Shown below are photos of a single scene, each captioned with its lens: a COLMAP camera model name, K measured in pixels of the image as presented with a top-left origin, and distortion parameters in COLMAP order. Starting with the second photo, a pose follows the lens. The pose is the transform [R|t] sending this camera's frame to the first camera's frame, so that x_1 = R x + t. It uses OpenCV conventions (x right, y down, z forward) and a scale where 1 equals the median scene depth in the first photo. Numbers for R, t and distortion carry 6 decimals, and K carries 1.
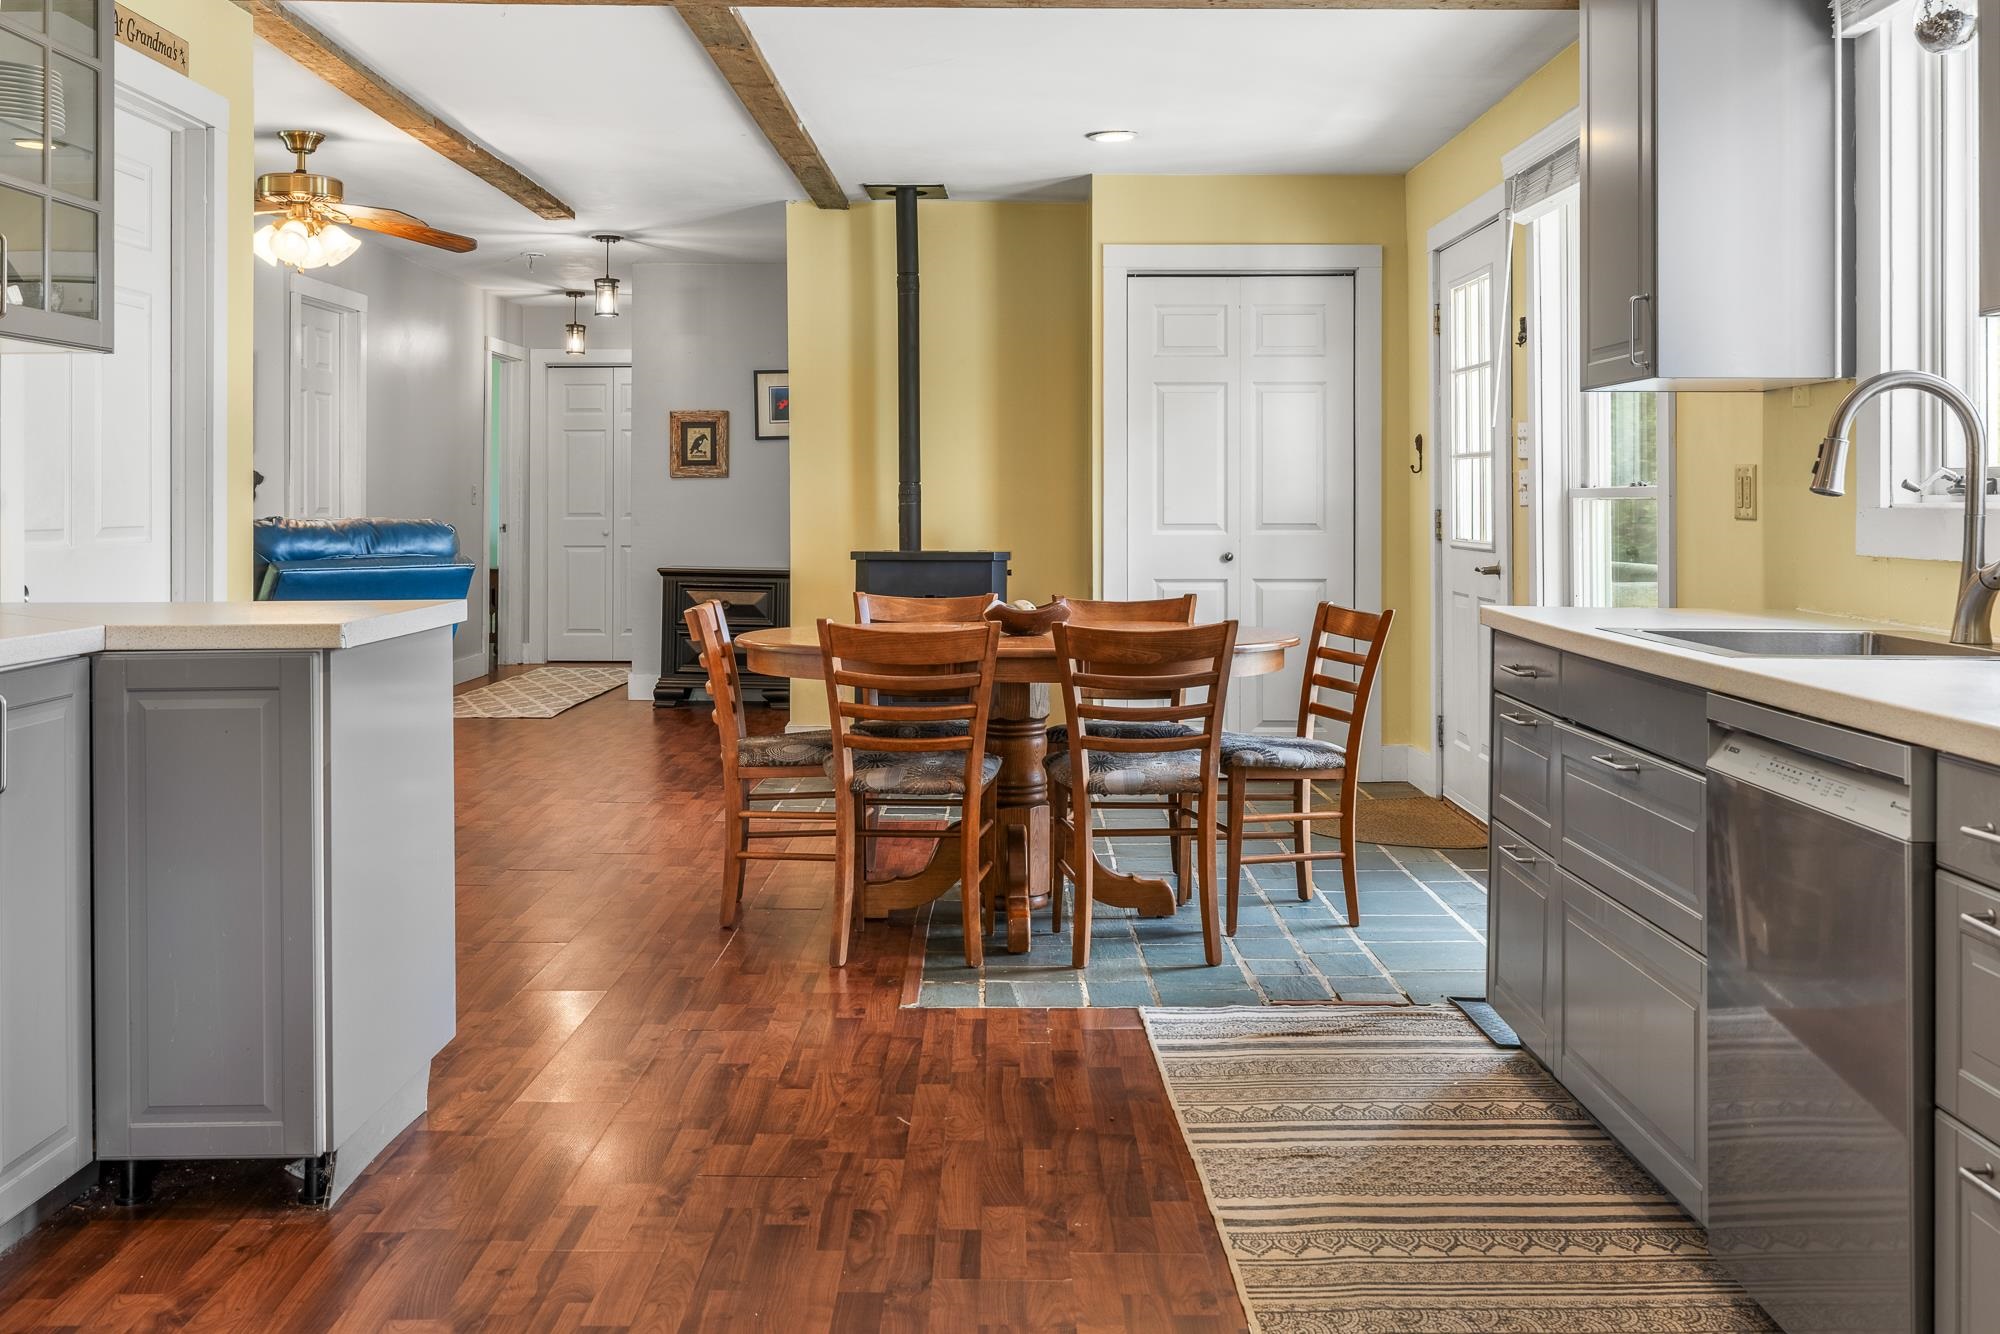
lens RADIAL K [[1918.0, 0, 1002.7], [0, 1918.0, 450.9], [0, 0, 1]] dist [-0.002830, 0.000000]
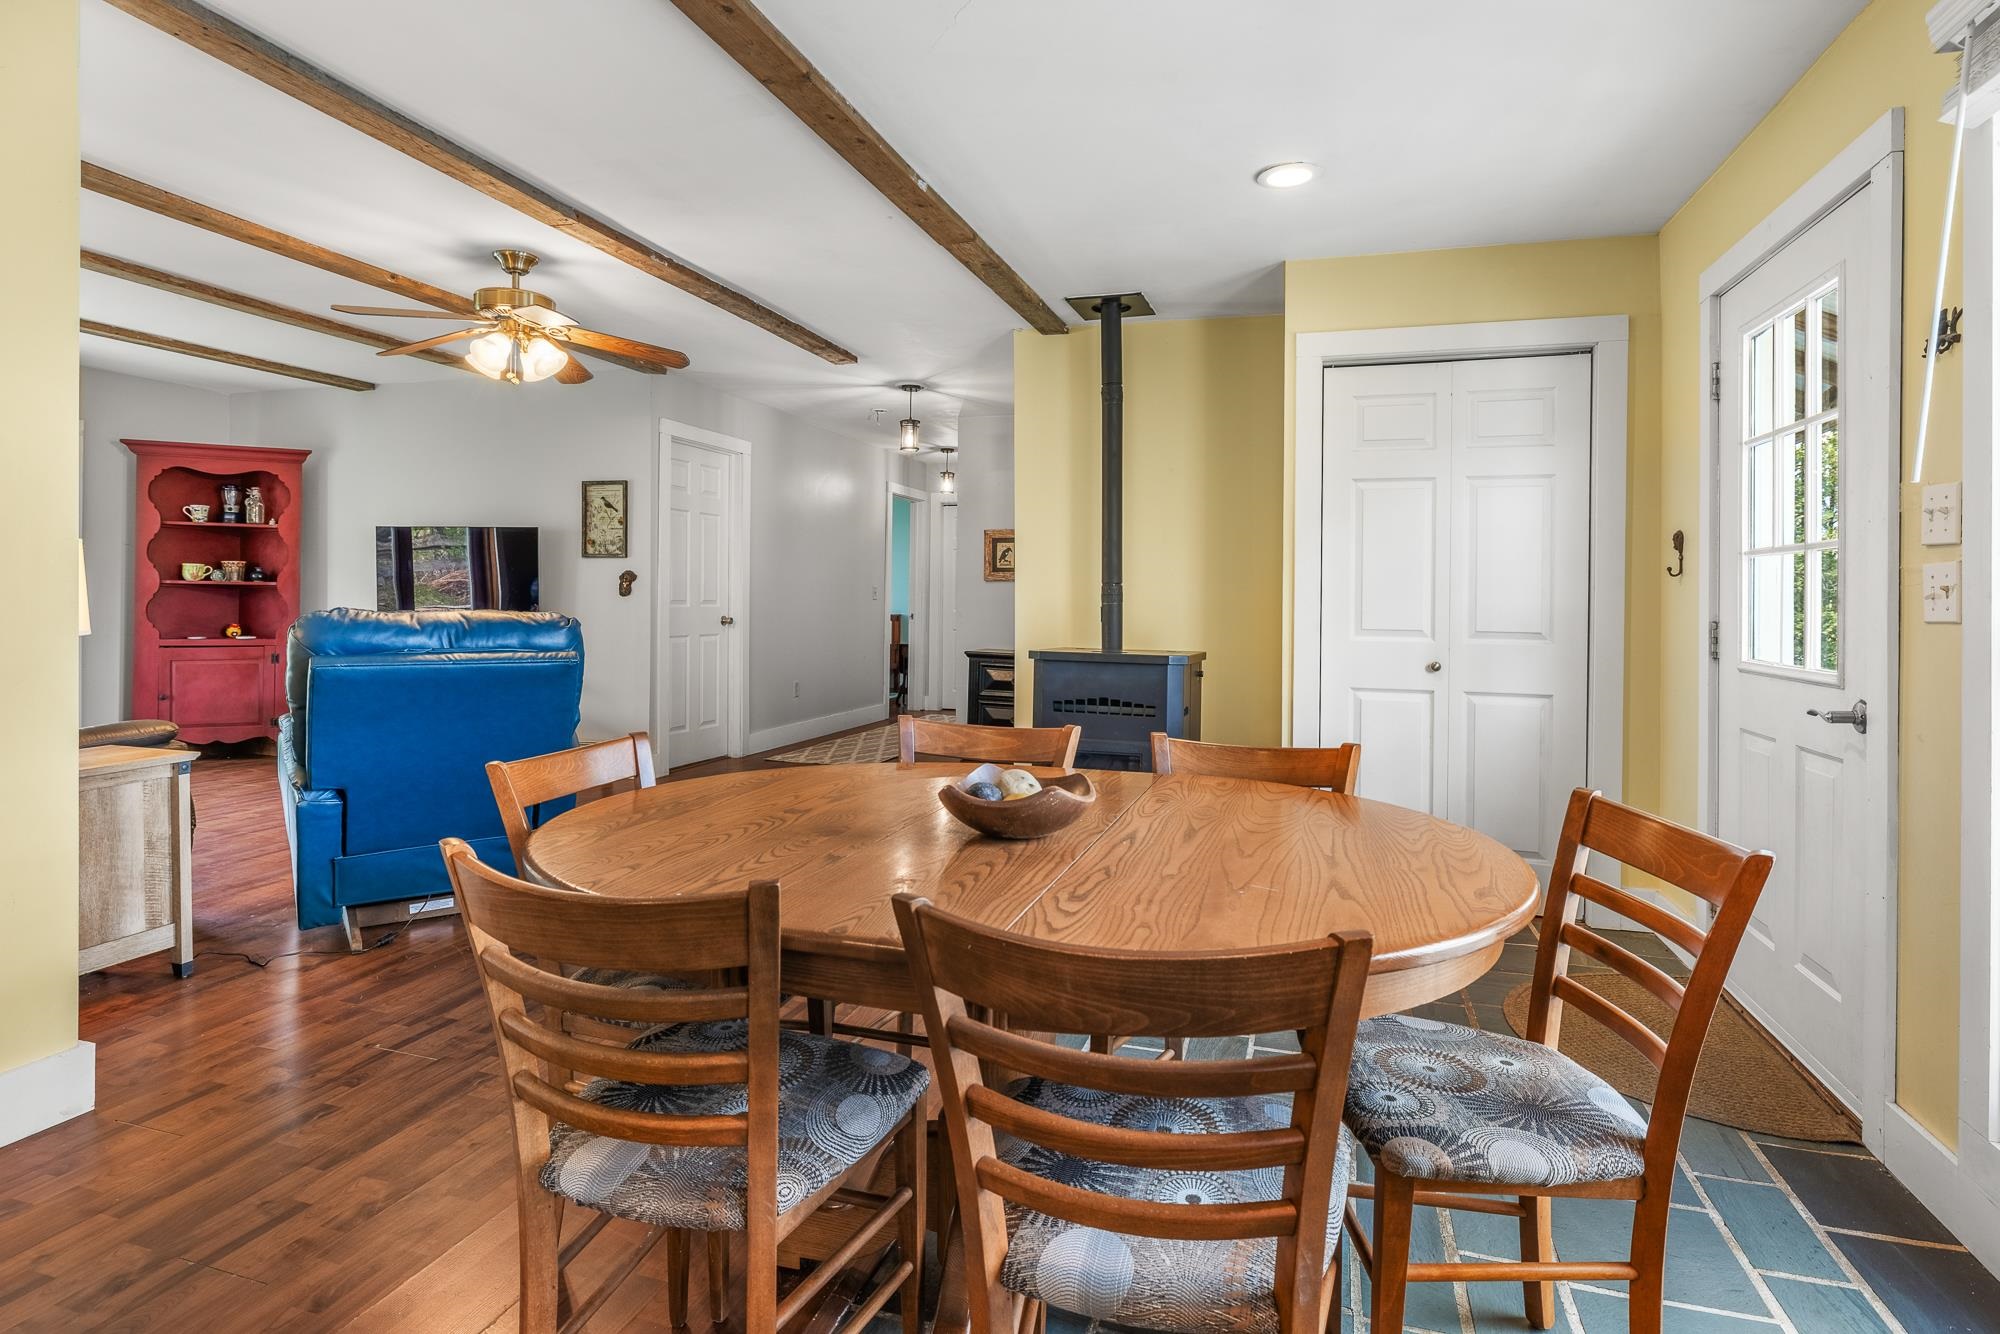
lens RADIAL K [[1041.7, 0, 1003.3], [0, 1041.7, 583.5], [0, 0, 1]] dist [-0.001983, -0.001870]
pose [[0.955653, 0.008896, -0.294361, 0.089456], [-0.006048, 0.999926, 0.010582, 0.015329], [0.294433, -0.008332, 0.955636, 0.622855]]
